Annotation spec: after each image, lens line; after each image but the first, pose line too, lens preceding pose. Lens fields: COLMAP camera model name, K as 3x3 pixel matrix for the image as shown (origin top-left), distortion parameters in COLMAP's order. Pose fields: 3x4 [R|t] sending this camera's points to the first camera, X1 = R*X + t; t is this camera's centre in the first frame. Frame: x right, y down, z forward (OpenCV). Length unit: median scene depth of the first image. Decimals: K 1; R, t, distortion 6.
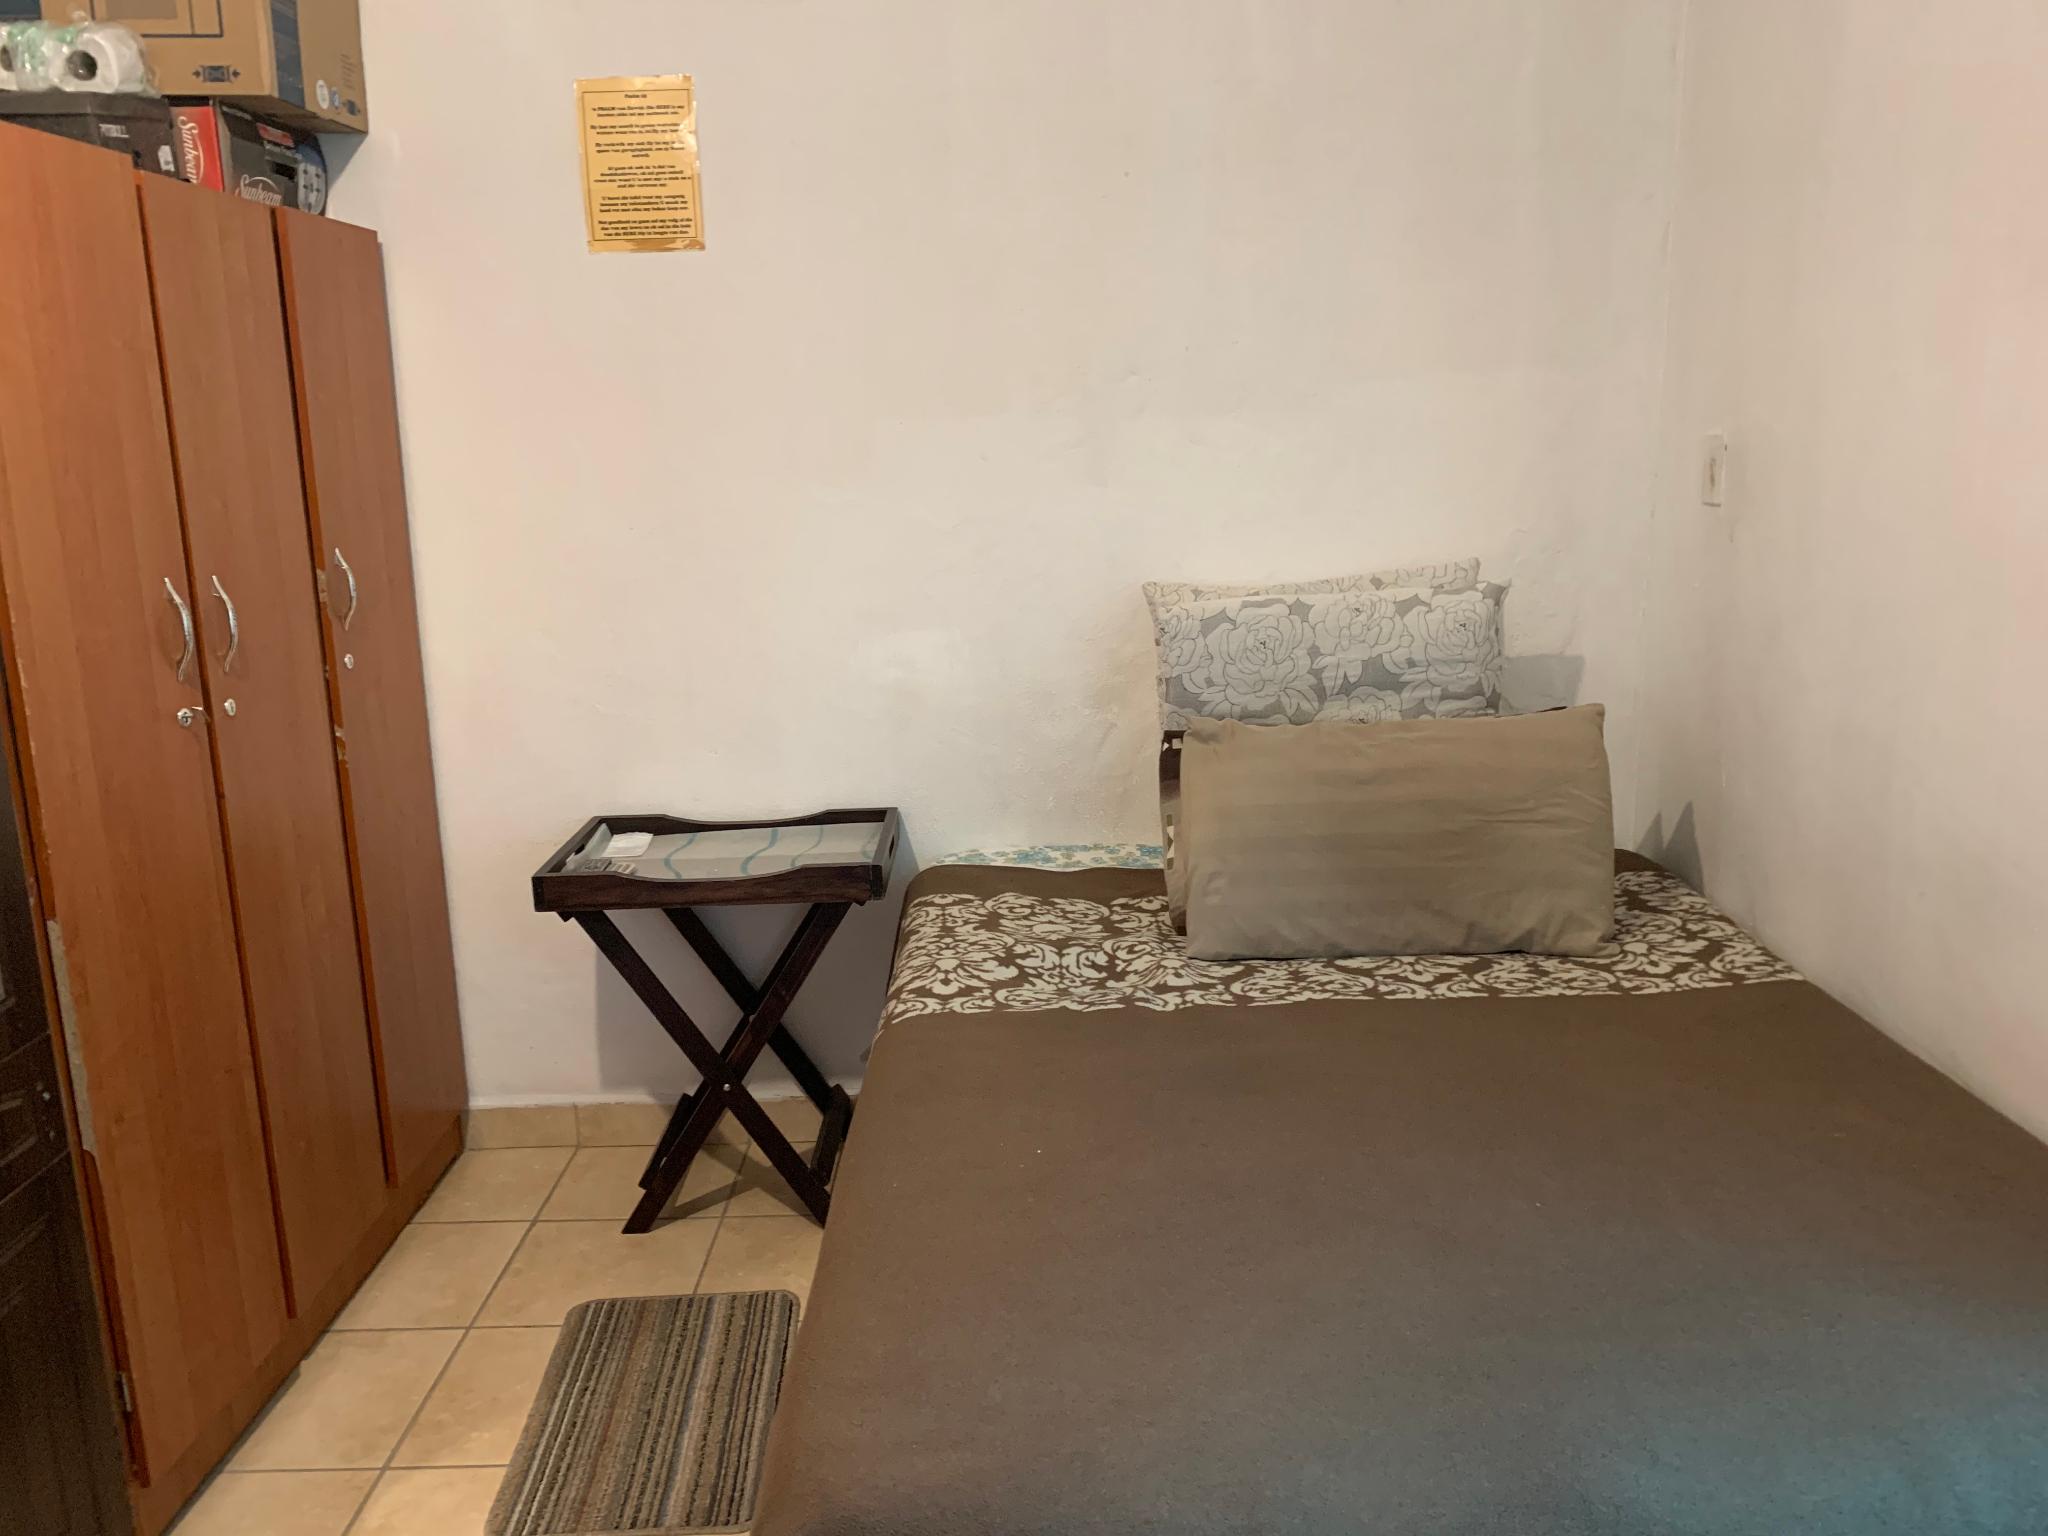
lens RADIAL K [[1565.6, 0, 1024.0], [0, 1565.6, 768.0], [0, 0, 1]] dist [0.064129, -0.091424]
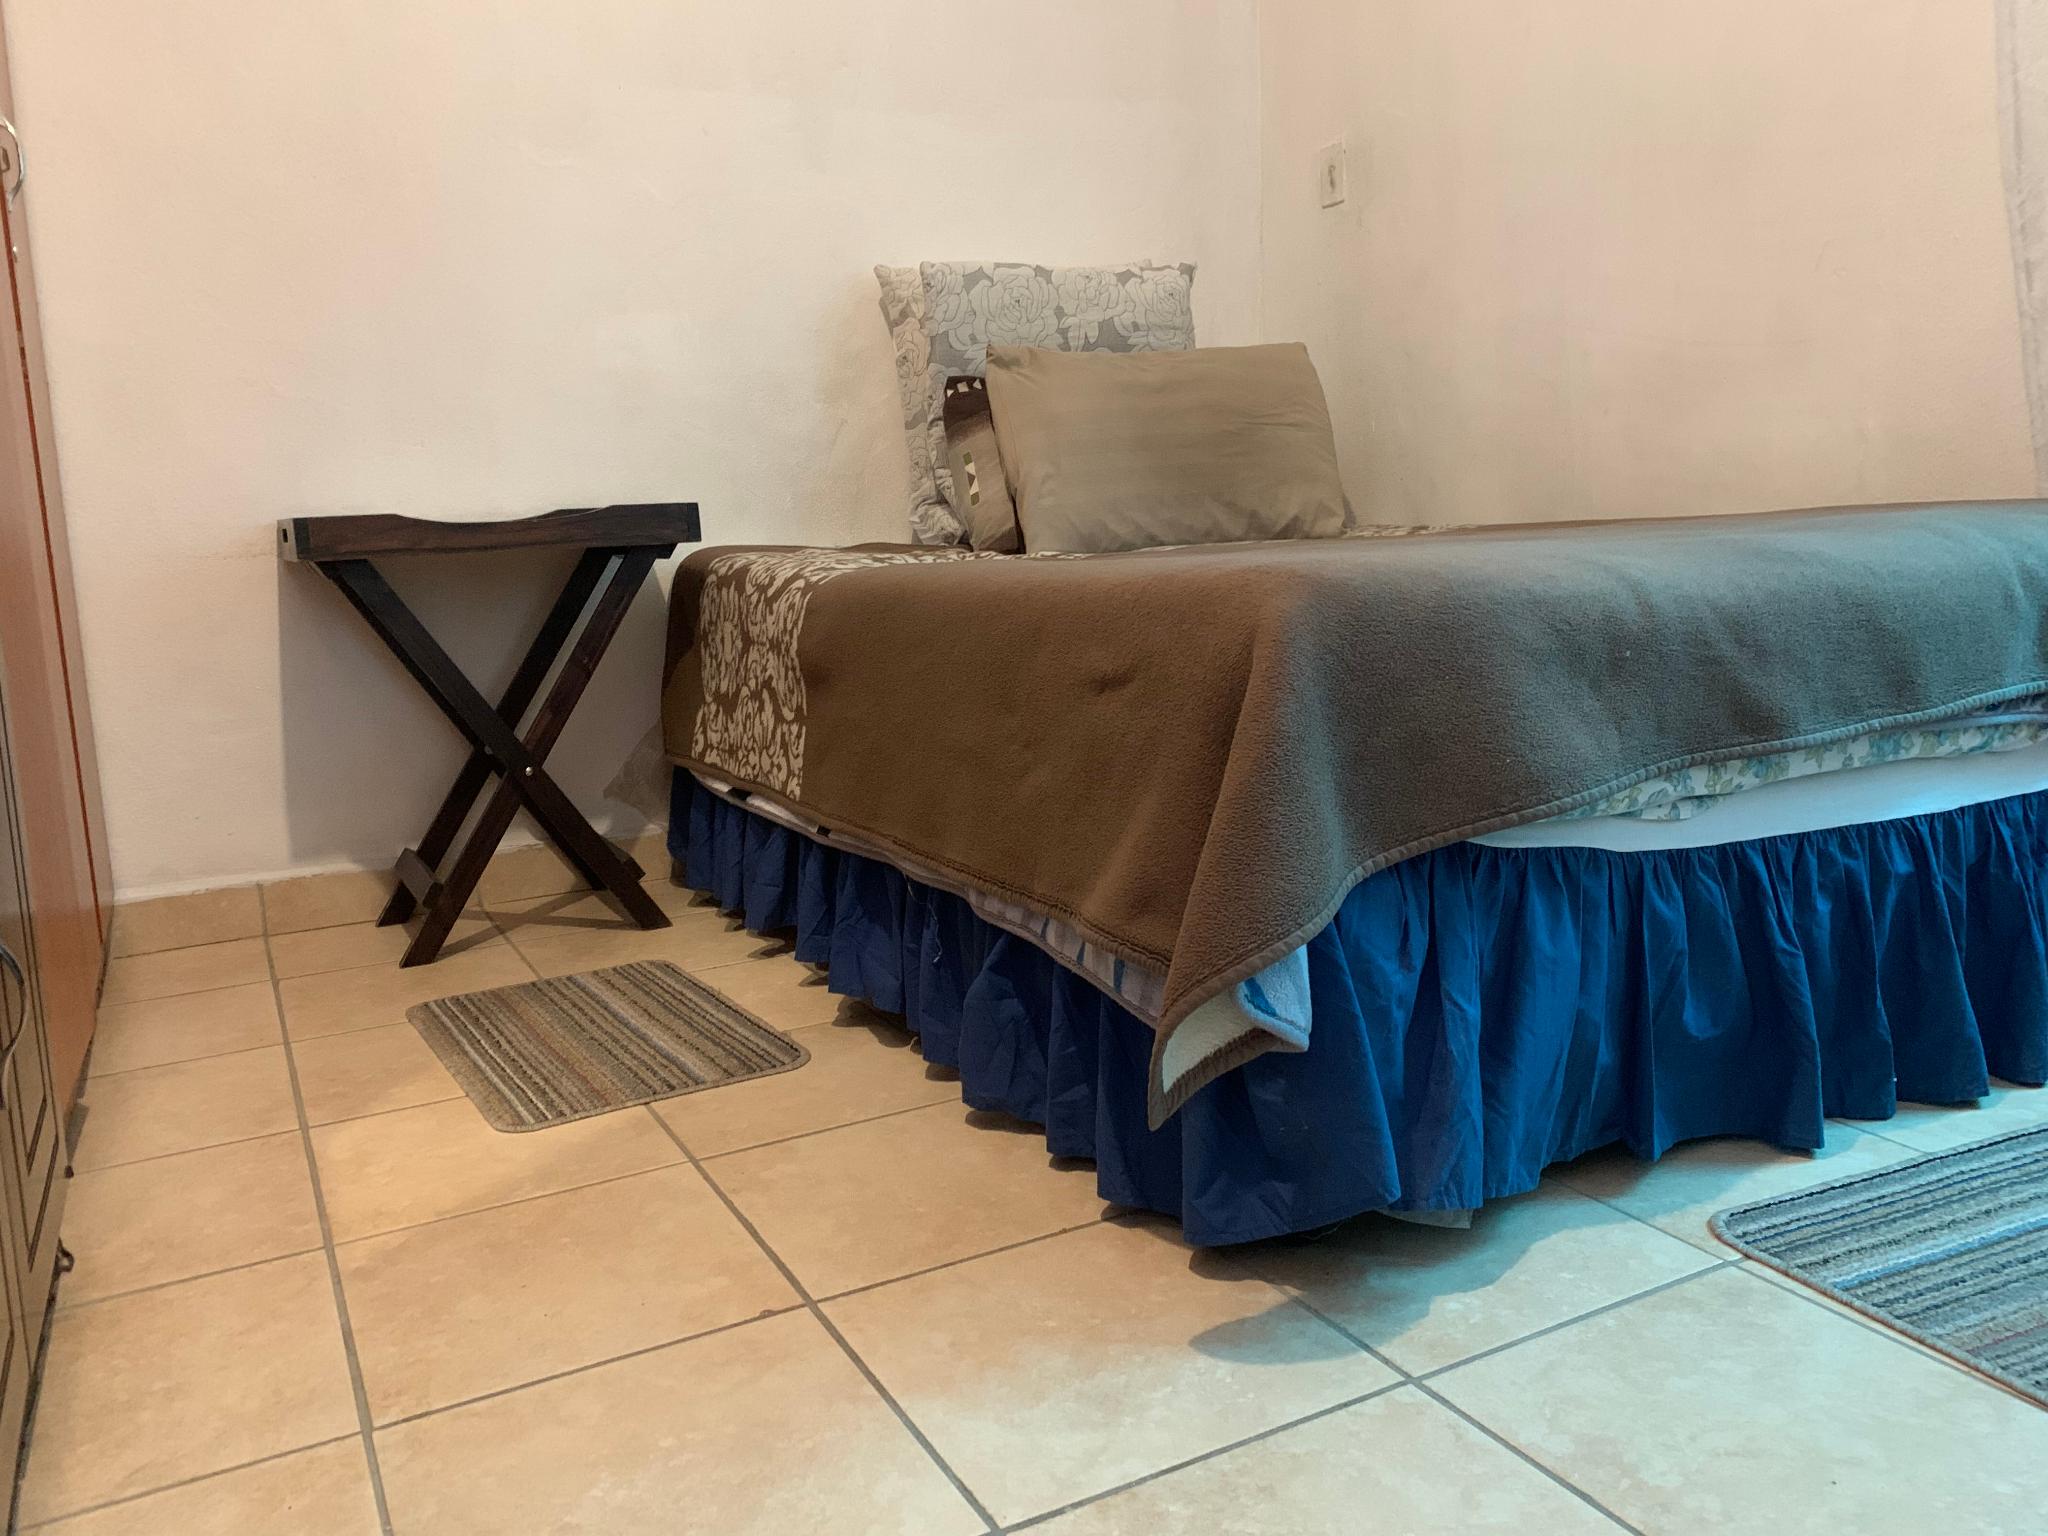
lens RADIAL K [[1565.6, 0, 1024.0], [0, 1565.6, 768.0], [0, 0, 1]] dist [0.064129, -0.091424]
pose [[0.880268, -0.085061, 0.466789, -0.371382], [0.124875, 0.990649, -0.054967, 0.295025], [-0.457748, 0.106676, 0.882659, 0.084493]]
